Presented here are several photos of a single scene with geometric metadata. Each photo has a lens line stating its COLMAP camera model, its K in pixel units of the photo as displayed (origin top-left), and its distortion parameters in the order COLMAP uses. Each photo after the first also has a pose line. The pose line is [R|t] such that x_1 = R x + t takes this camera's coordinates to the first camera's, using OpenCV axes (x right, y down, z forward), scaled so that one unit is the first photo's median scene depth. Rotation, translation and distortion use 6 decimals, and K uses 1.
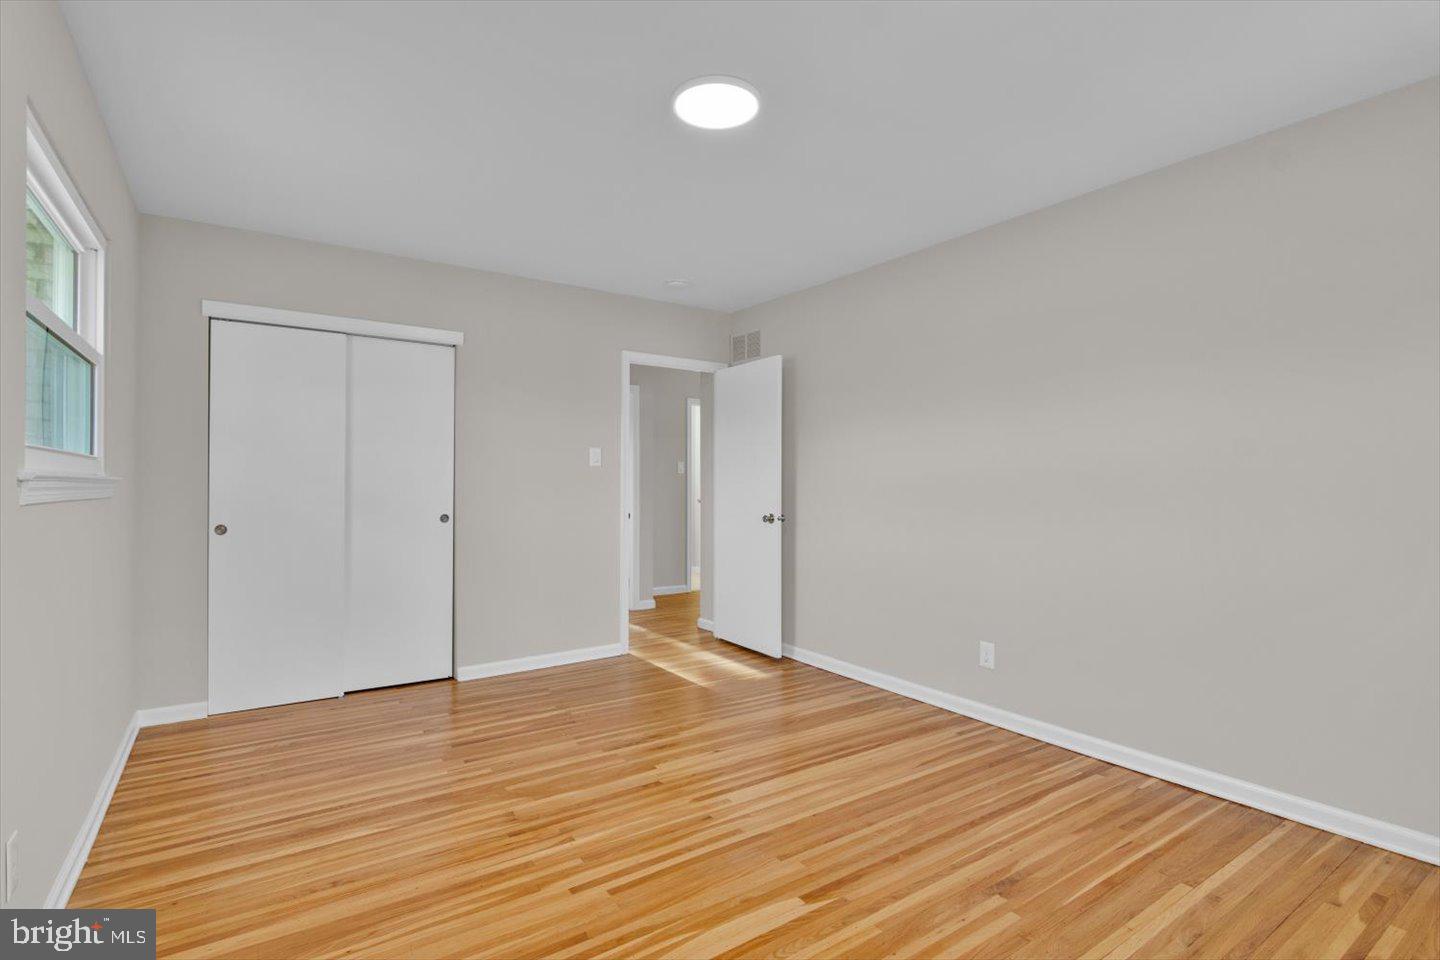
lens RADIAL K [[700.0, 0, 720.0], [0, 700.0, 480.0], [0, 0, 1]] dist [-0.000548, -0.006930]
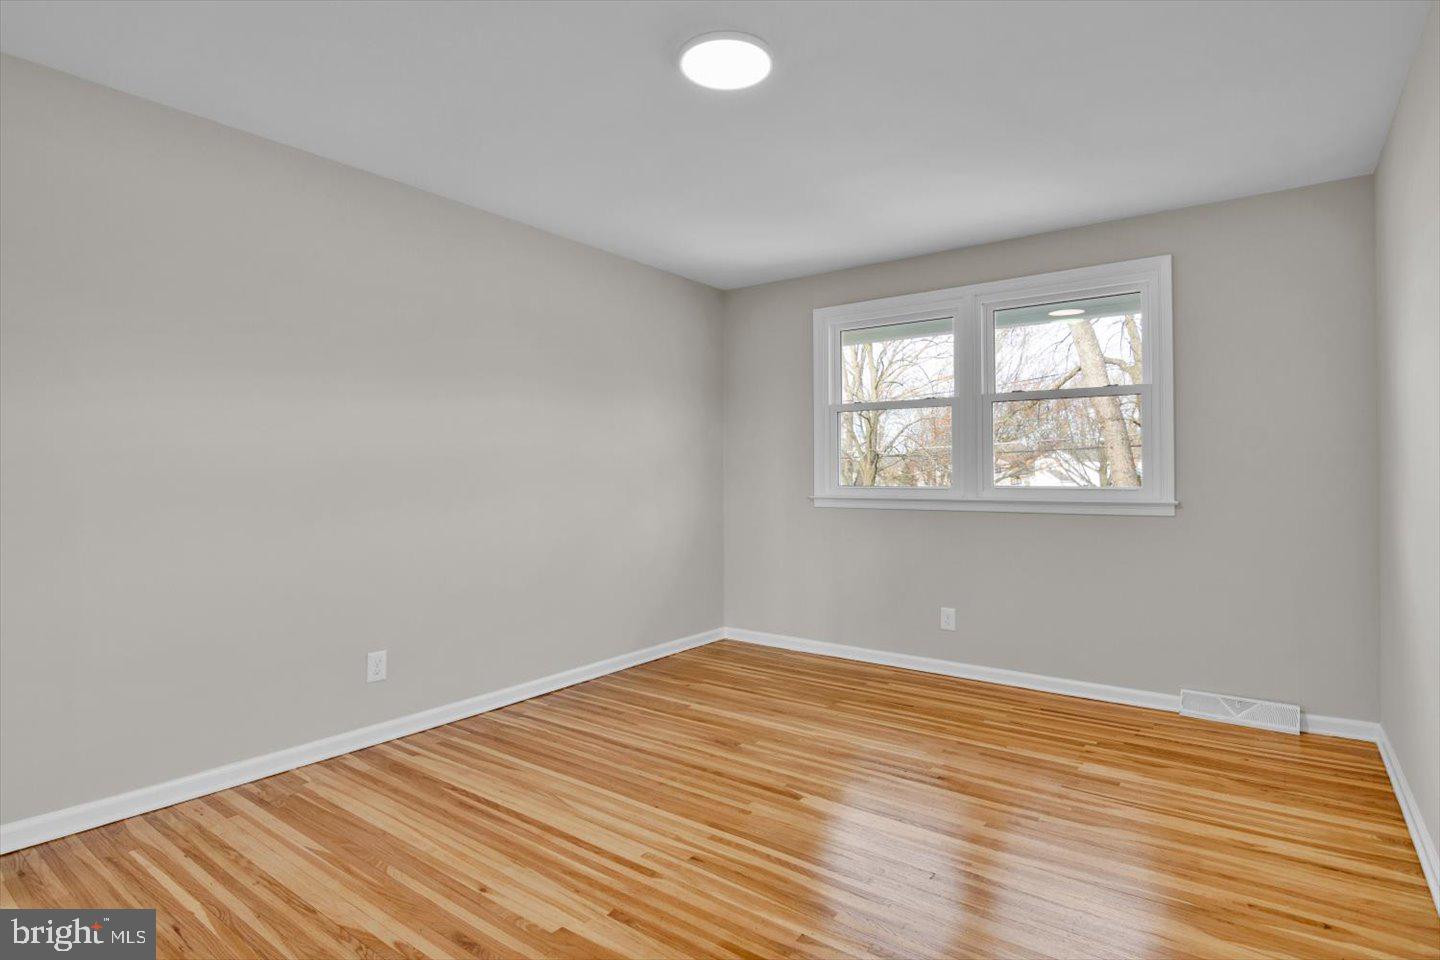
lens RADIAL K [[742.8, 0, 708.4], [0, 742.8, 477.0], [0, 0, 1]] dist [-0.003509, -0.002385]
pose [[-0.308267, -0.009740, 0.951250, -0.841760], [-0.003937, 0.999952, 0.008963, 0.004521], [-0.951292, -0.000982, -0.308291, 1.203015]]
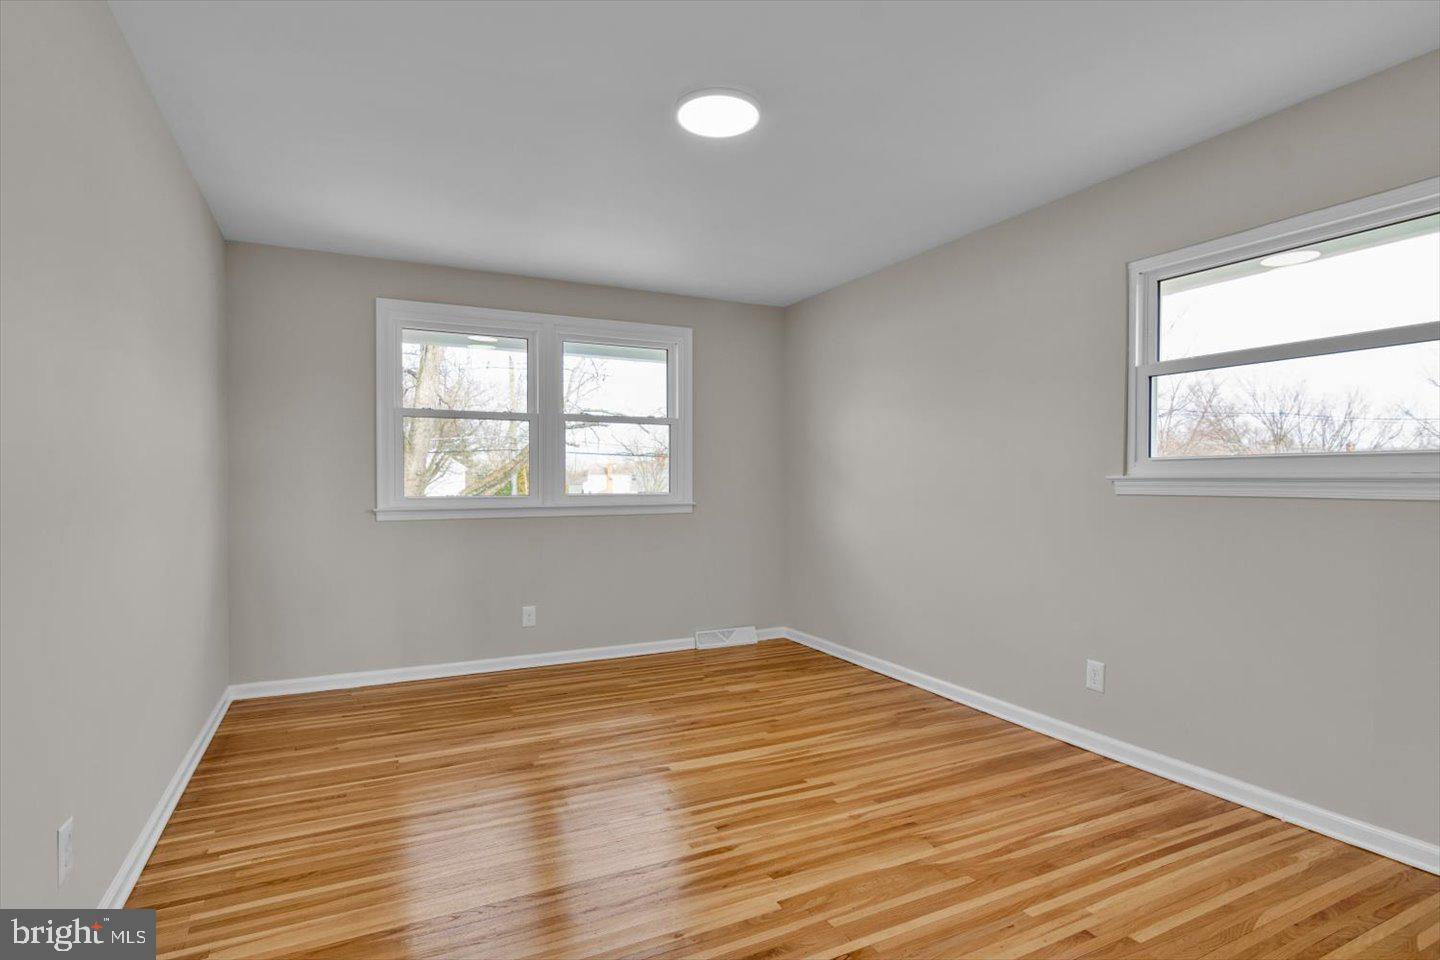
lens RADIAL K [[748.6, 0, 708.6], [0, 748.6, 510.6], [0, 0, 1]] dist [0.003638, -0.009187]
pose [[-0.988828, -0.009697, 0.148748, -0.143915], [-0.004541, 0.999378, 0.034964, 0.010041], [-0.148994, 0.033898, -0.988257, 1.906529]]
